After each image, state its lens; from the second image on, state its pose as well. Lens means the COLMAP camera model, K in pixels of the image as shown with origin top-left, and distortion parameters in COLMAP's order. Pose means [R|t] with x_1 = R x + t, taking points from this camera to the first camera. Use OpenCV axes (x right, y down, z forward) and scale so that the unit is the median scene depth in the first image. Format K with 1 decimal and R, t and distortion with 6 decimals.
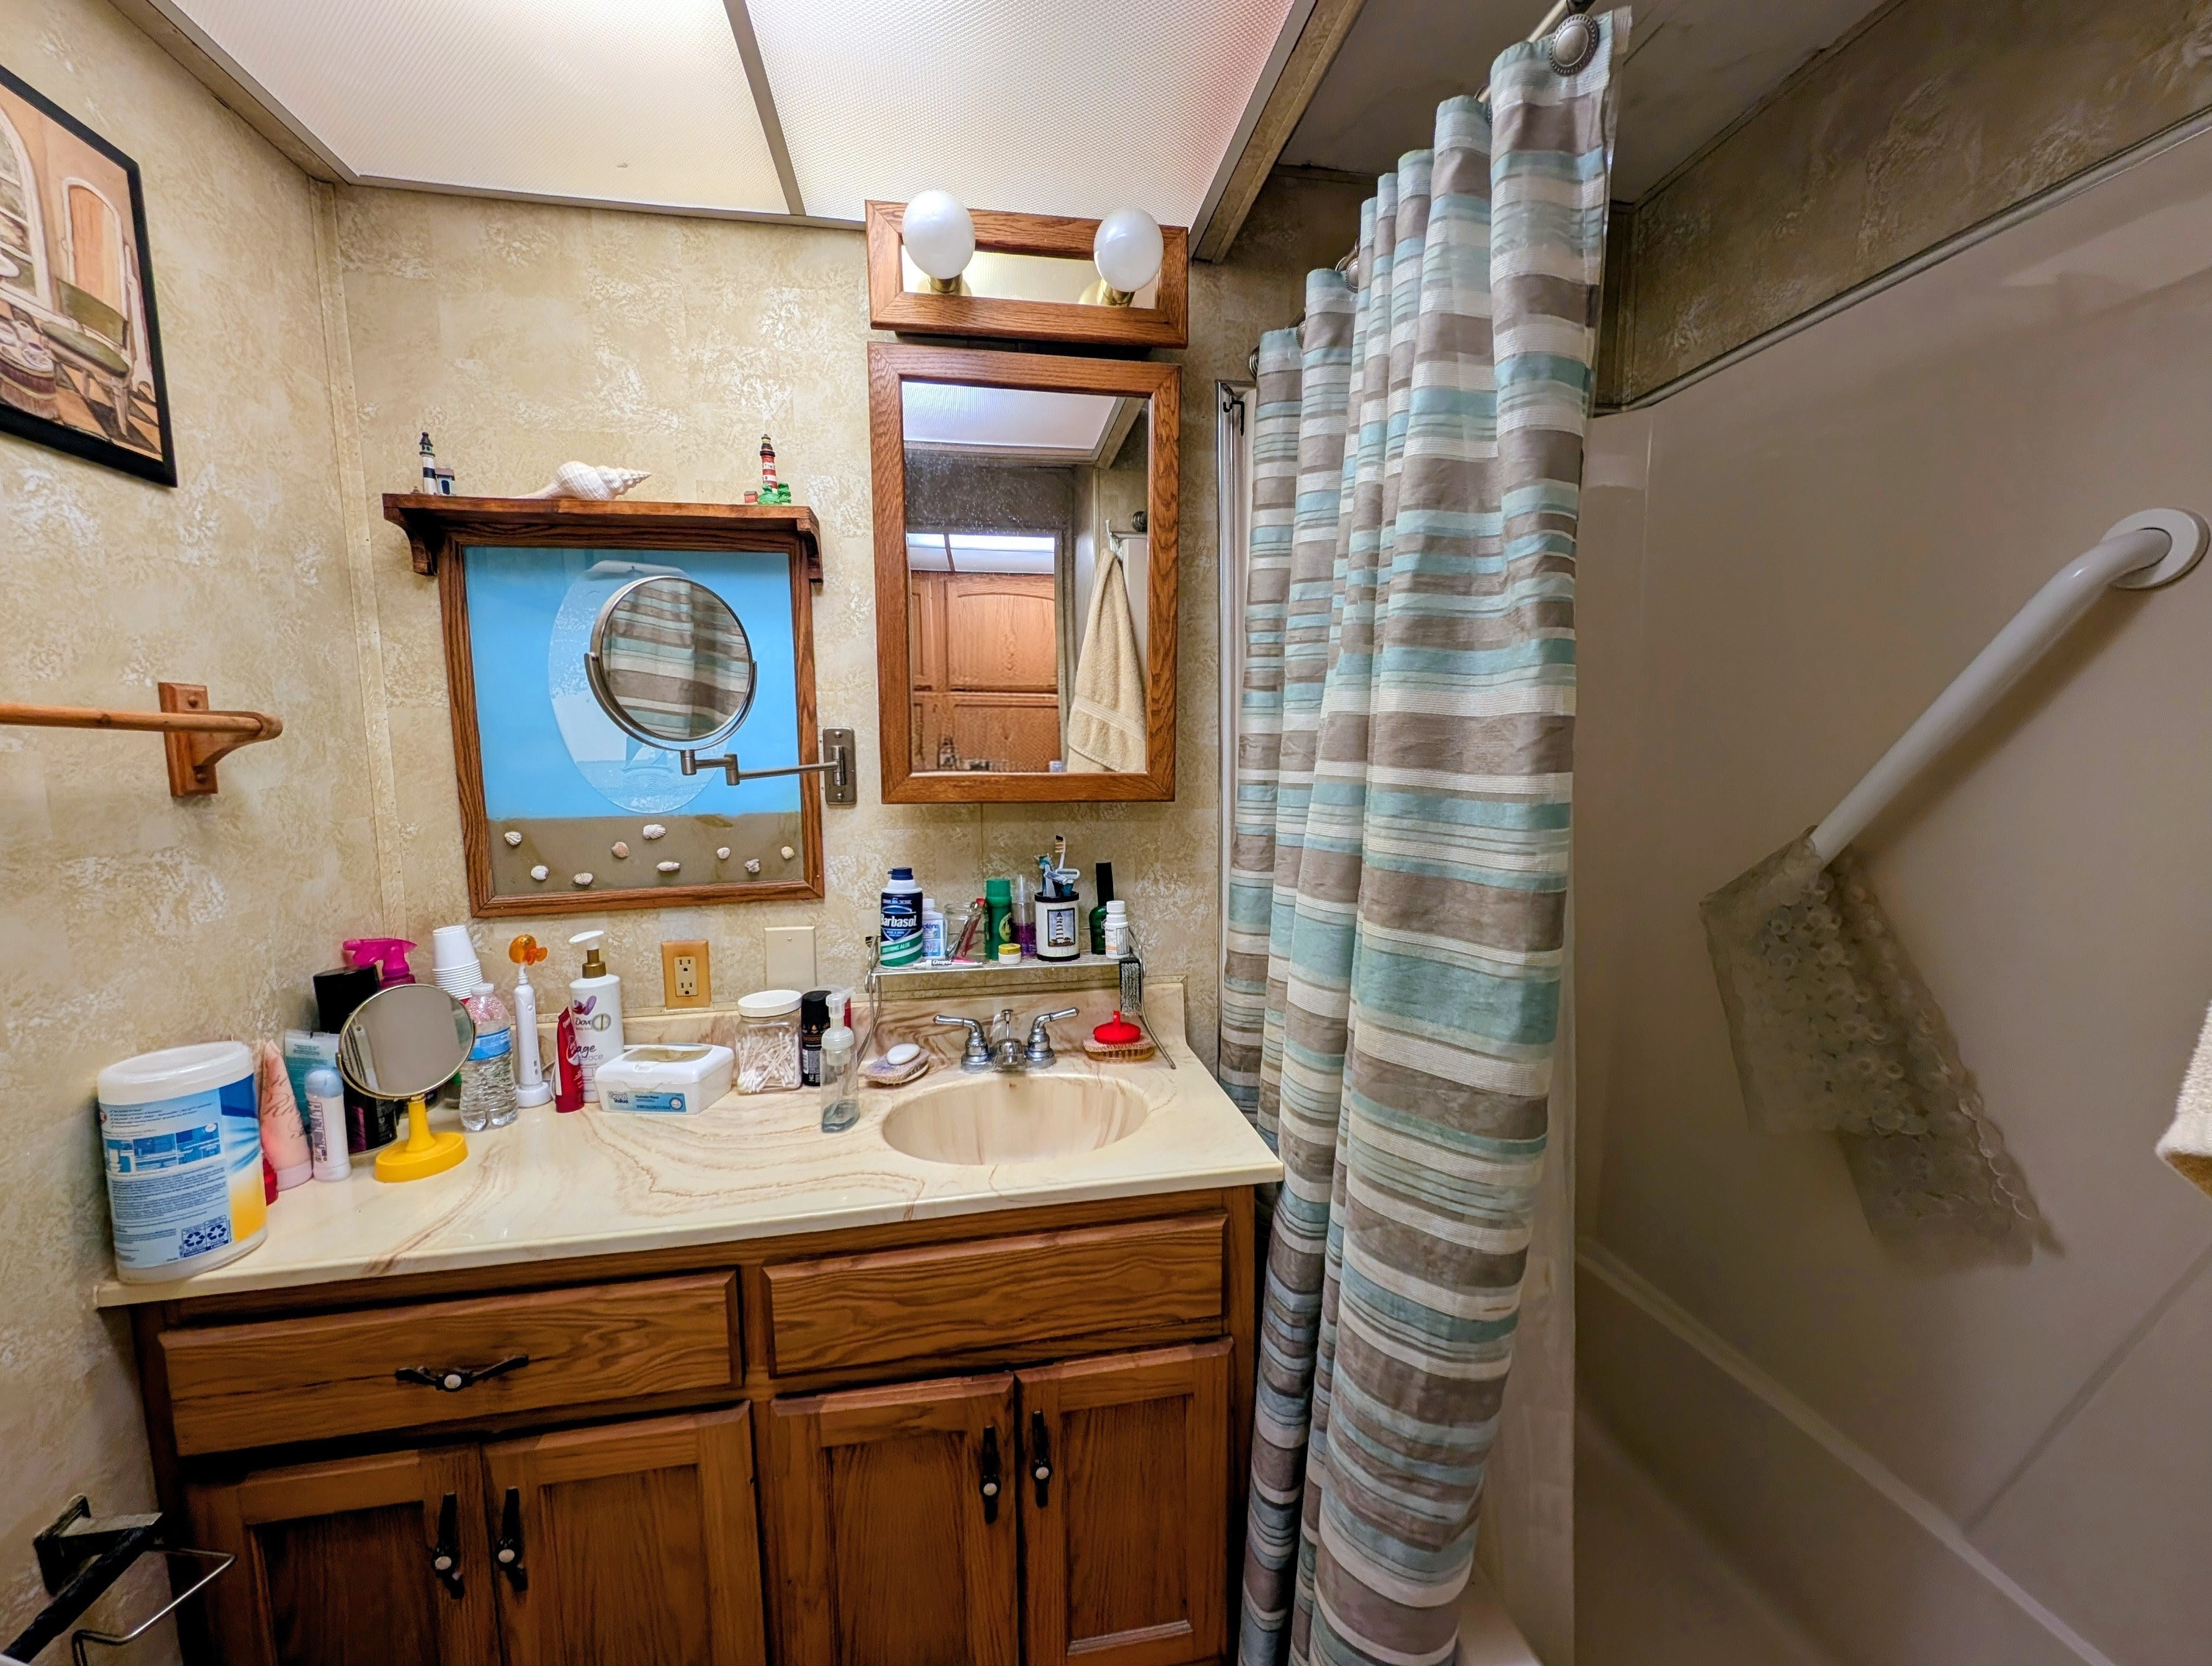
lens RADIAL K [[844.0, 0, 1105.9], [0, 844.0, 831.8], [0, 0, 1]] dist [0.013166, -0.004755]
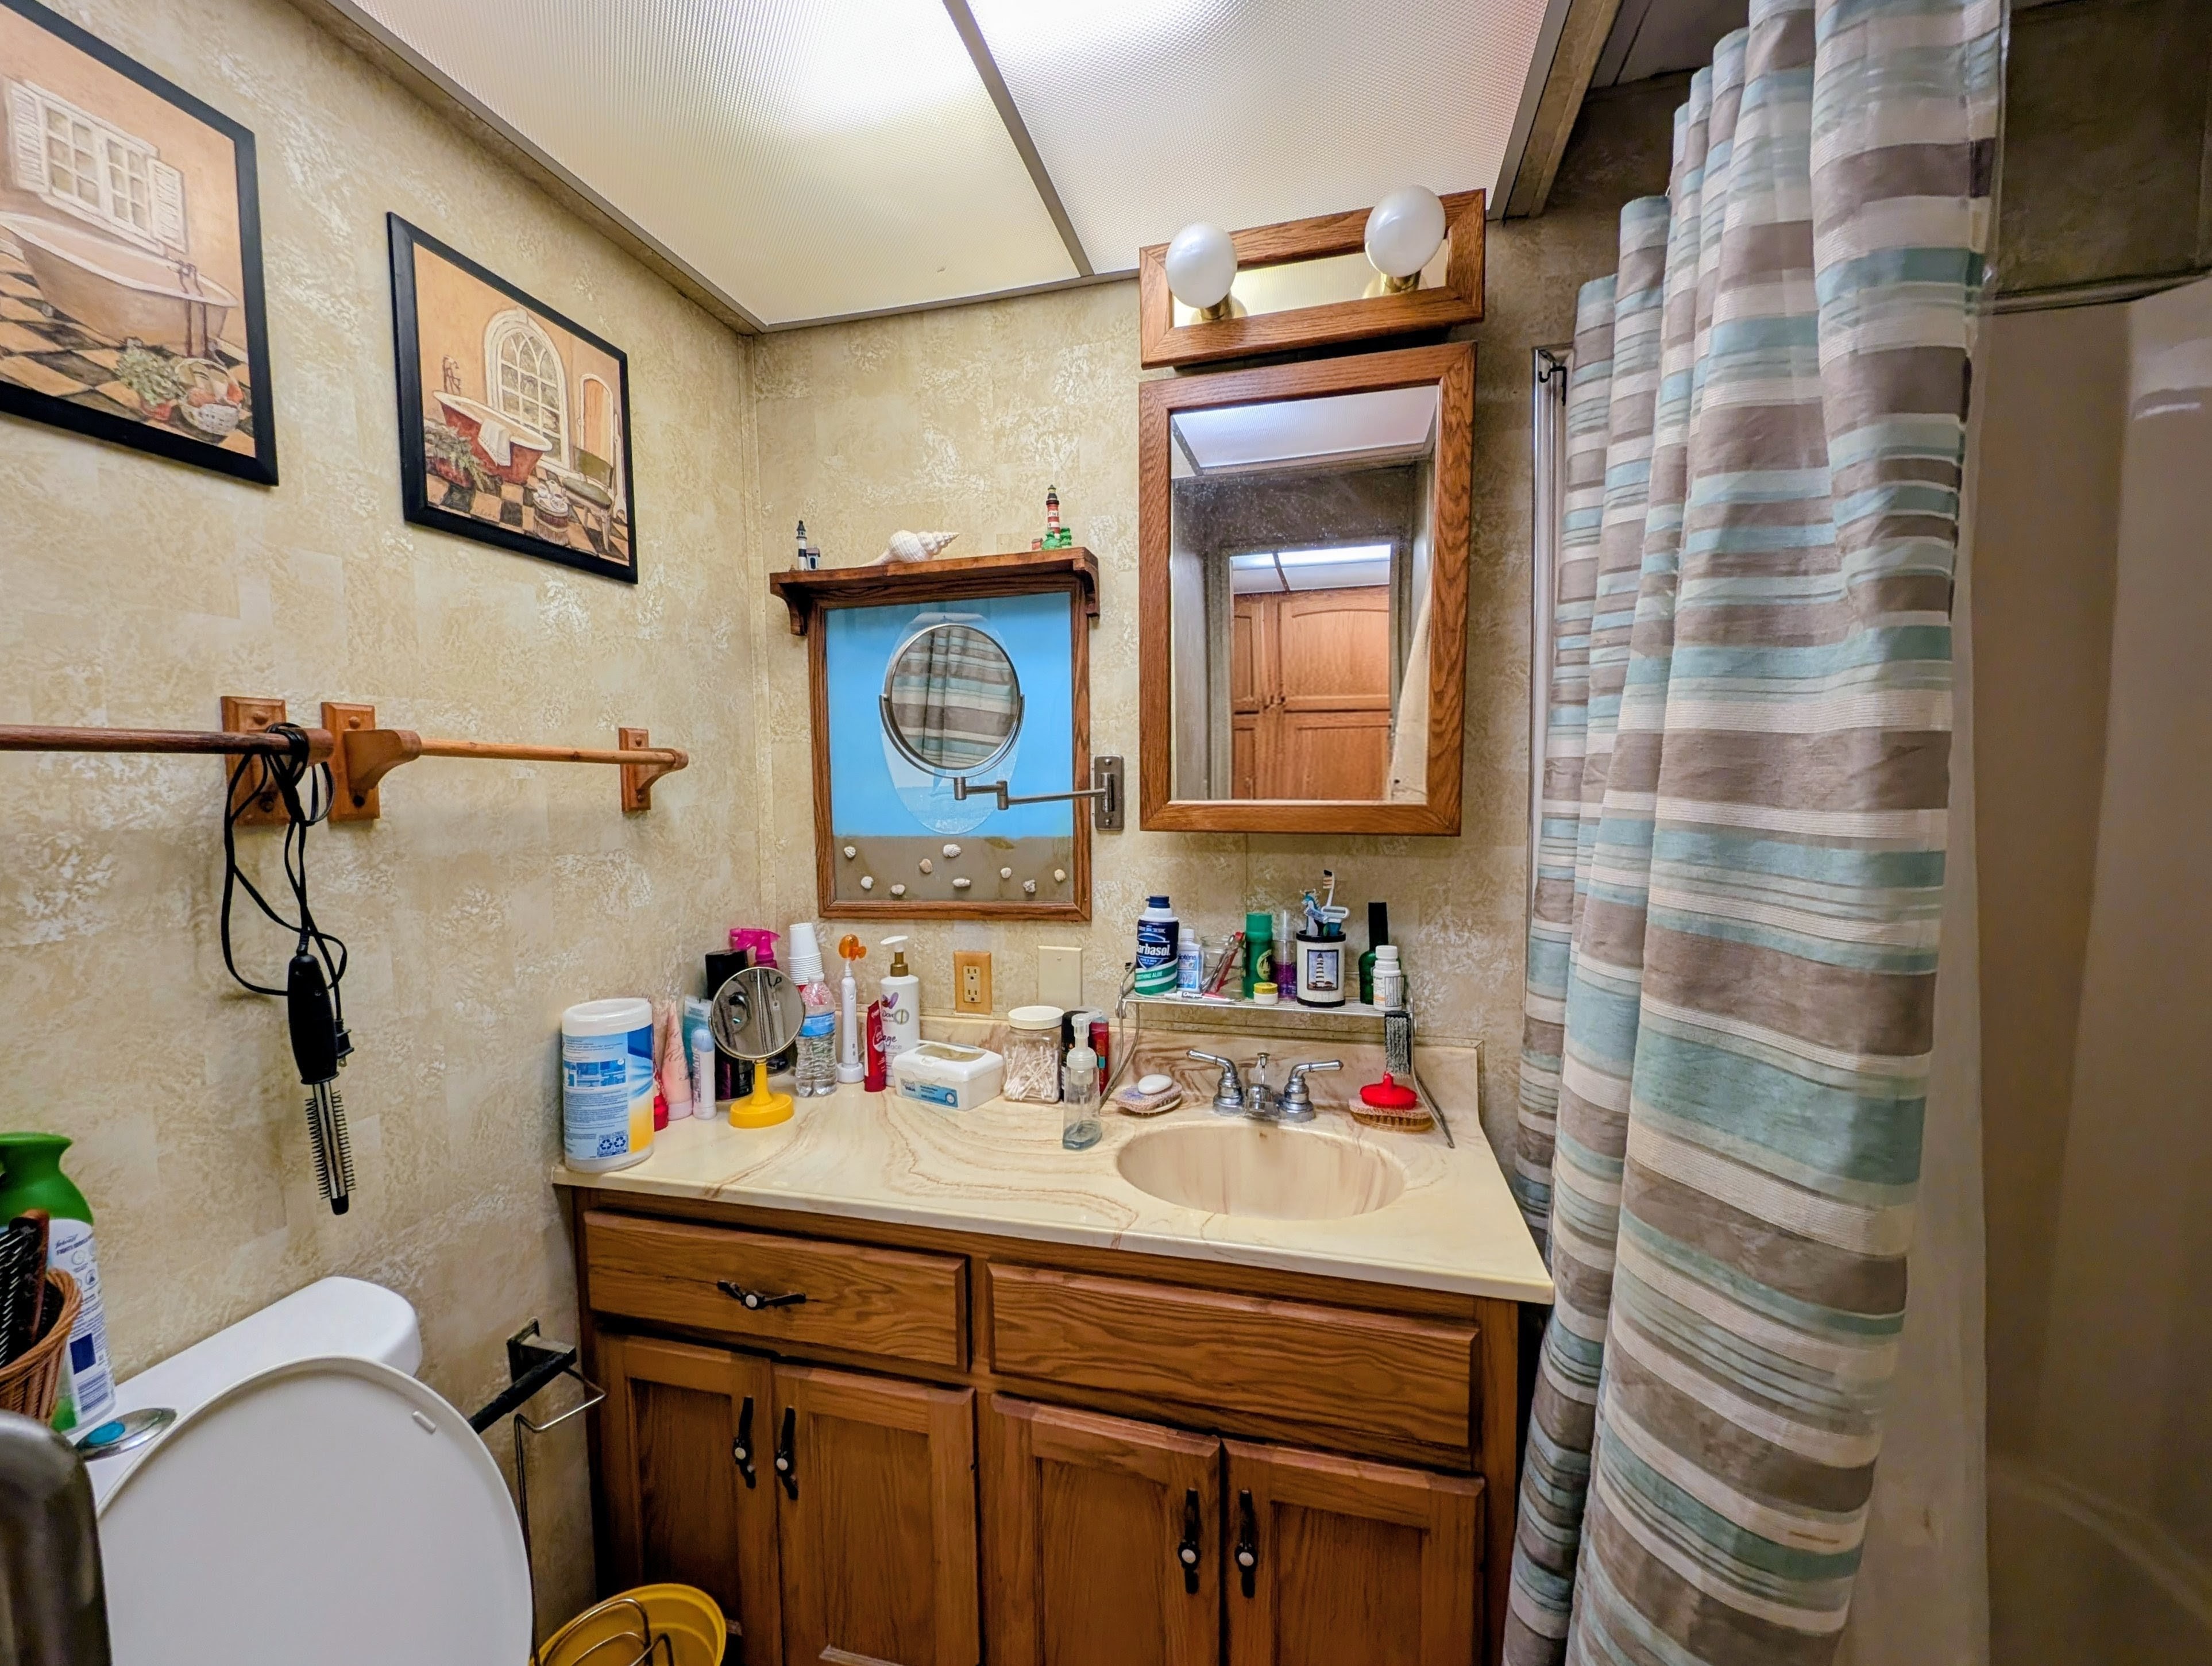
lens RADIAL K [[892.4, 0, 1103.2], [0, 892.4, 831.7], [0, 0, 1]] dist [0.019194, -0.015214]
pose [[0.912199, 0.025353, -0.408963, 0.162368], [-0.039662, 0.998860, -0.026544, -0.002202], [0.407824, 0.040434, 0.912165, 0.015194]]
